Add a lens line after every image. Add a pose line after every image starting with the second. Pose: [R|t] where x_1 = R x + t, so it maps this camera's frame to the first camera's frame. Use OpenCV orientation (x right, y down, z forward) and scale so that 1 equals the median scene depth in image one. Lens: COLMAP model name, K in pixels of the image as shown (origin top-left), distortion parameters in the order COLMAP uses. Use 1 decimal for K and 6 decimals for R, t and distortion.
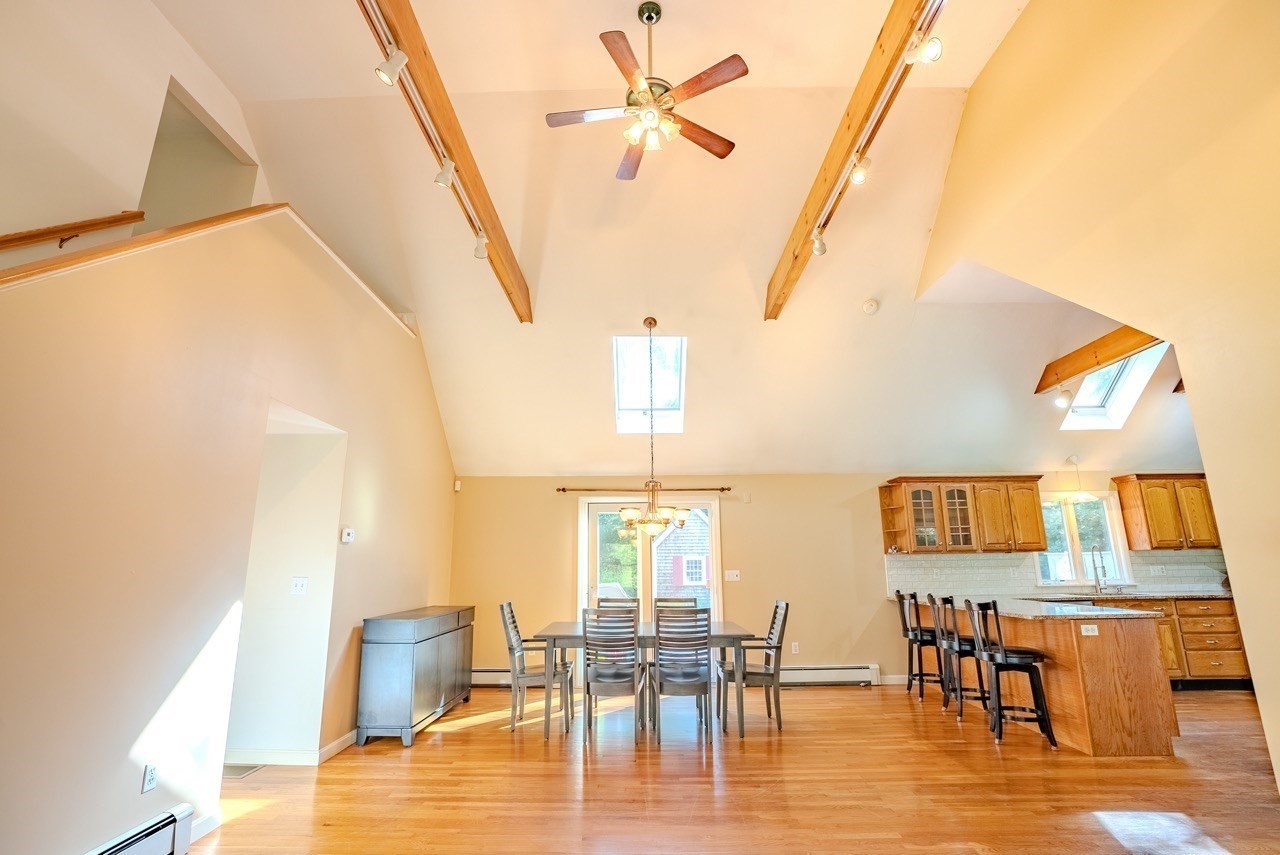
lens RADIAL K [[594.7, 0, 636.1], [0, 594.7, 423.3], [0, 0, 1]] dist [-0.067512, 0.025968]
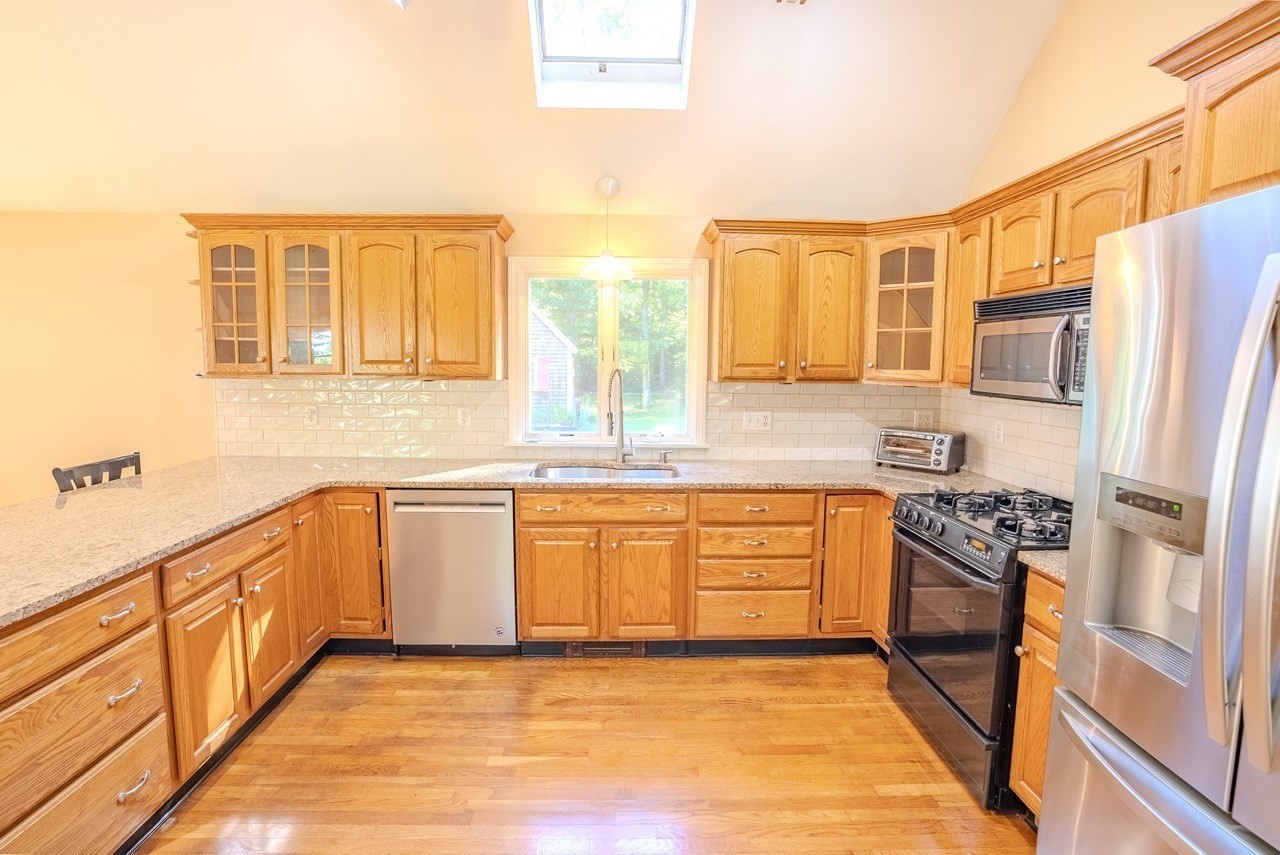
lens RADIAL K [[602.2, 0, 635.6], [0, 602.2, 425.5], [0, 0, 1]] dist [-0.069233, 0.026639]
pose [[0.999159, 0.012580, 0.039021, 0.811273], [-0.024811, 0.943234, 0.331200, 0.089590], [-0.032639, -0.331890, 0.942753, 0.514180]]
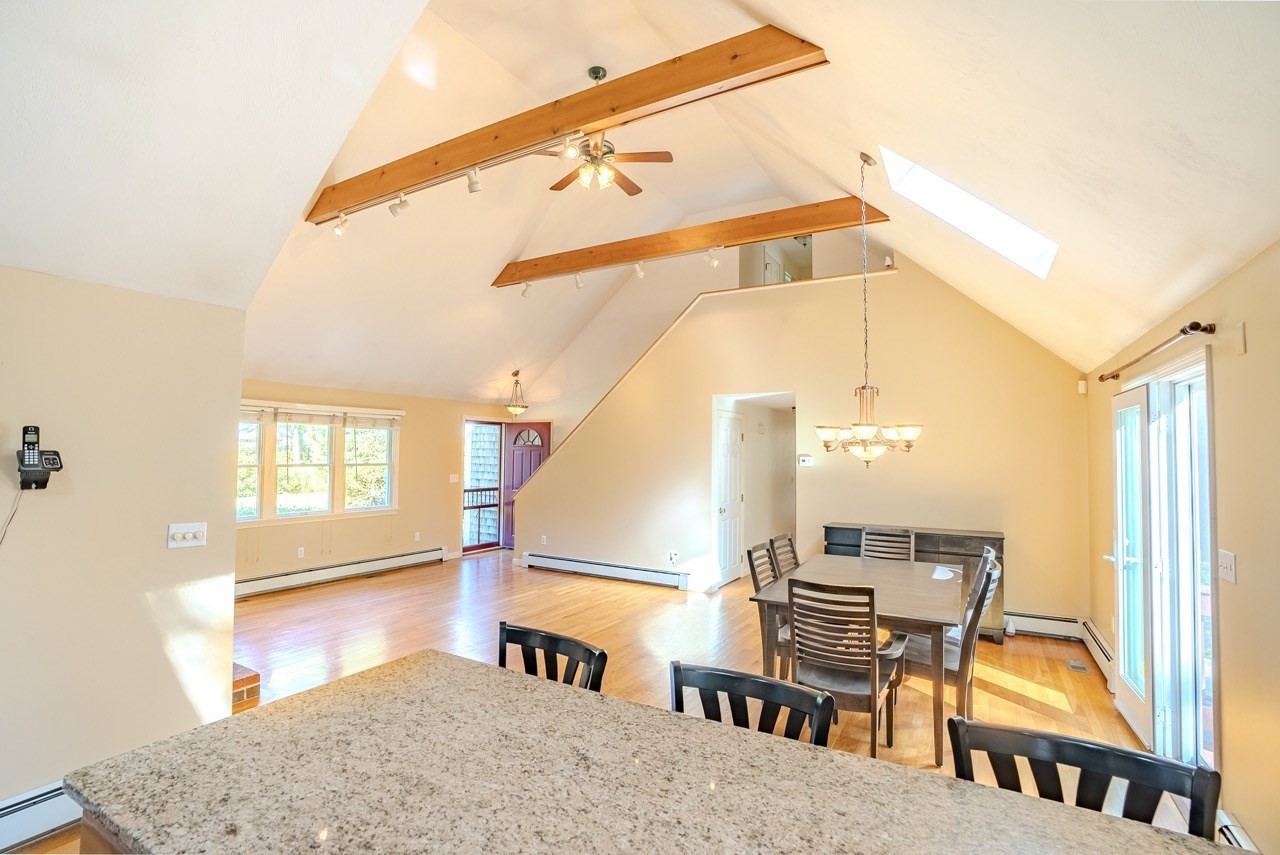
lens RADIAL K [[594.7, 0, 636.1], [0, 594.7, 423.3], [0, 0, 1]] dist [-0.067512, 0.025968]
pose [[-0.490423, -0.039004, -0.870611, 0.665199], [0.193694, 0.969132, -0.152528, 0.165679], [0.849687, -0.243436, -0.467730, 0.918514]]
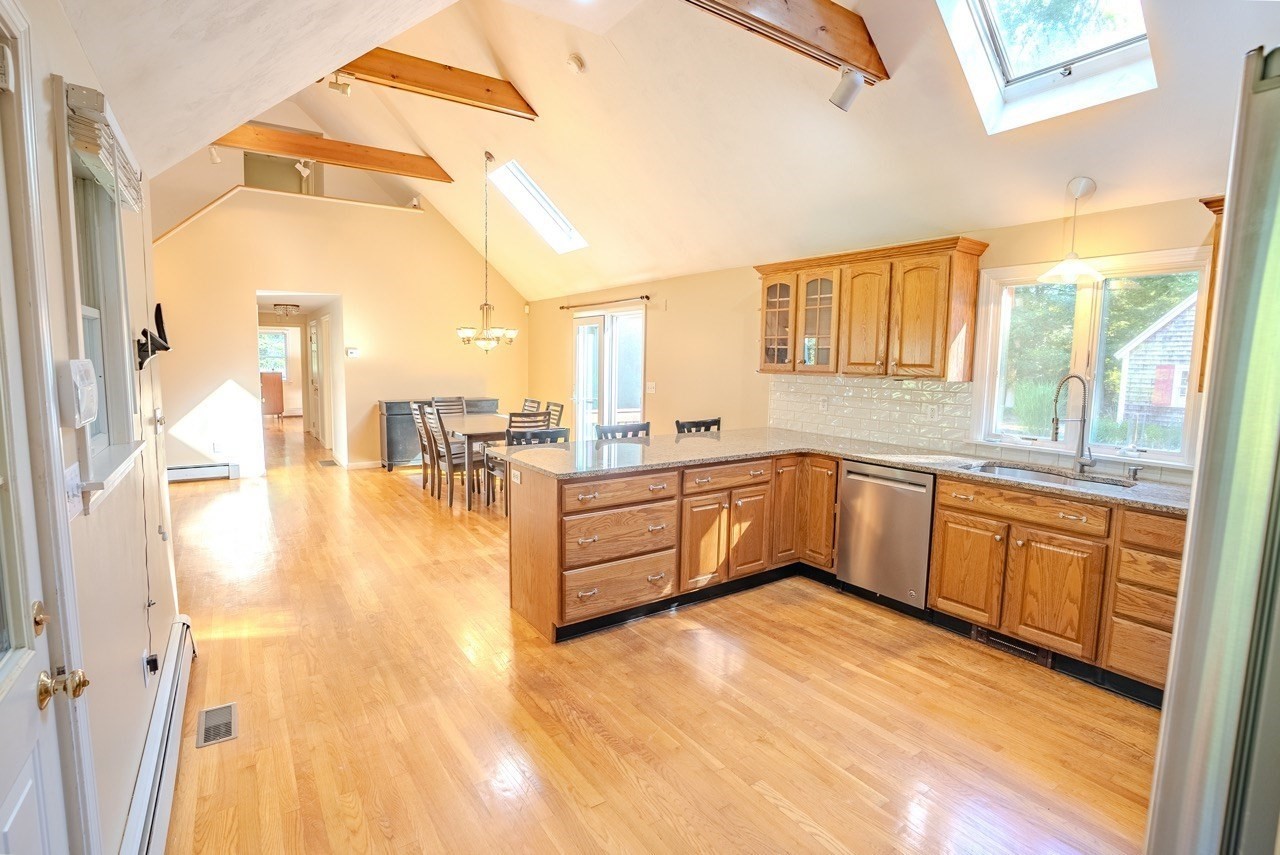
lens RADIAL K [[602.2, 0, 635.6], [0, 602.2, 425.5], [0, 0, 1]] dist [-0.069233, 0.026639]
pose [[0.573095, 0.104796, -0.812760, 1.005110], [0.171656, 0.954436, 0.244102, 0.074285], [0.801309, -0.279408, 0.528994, 0.454596]]
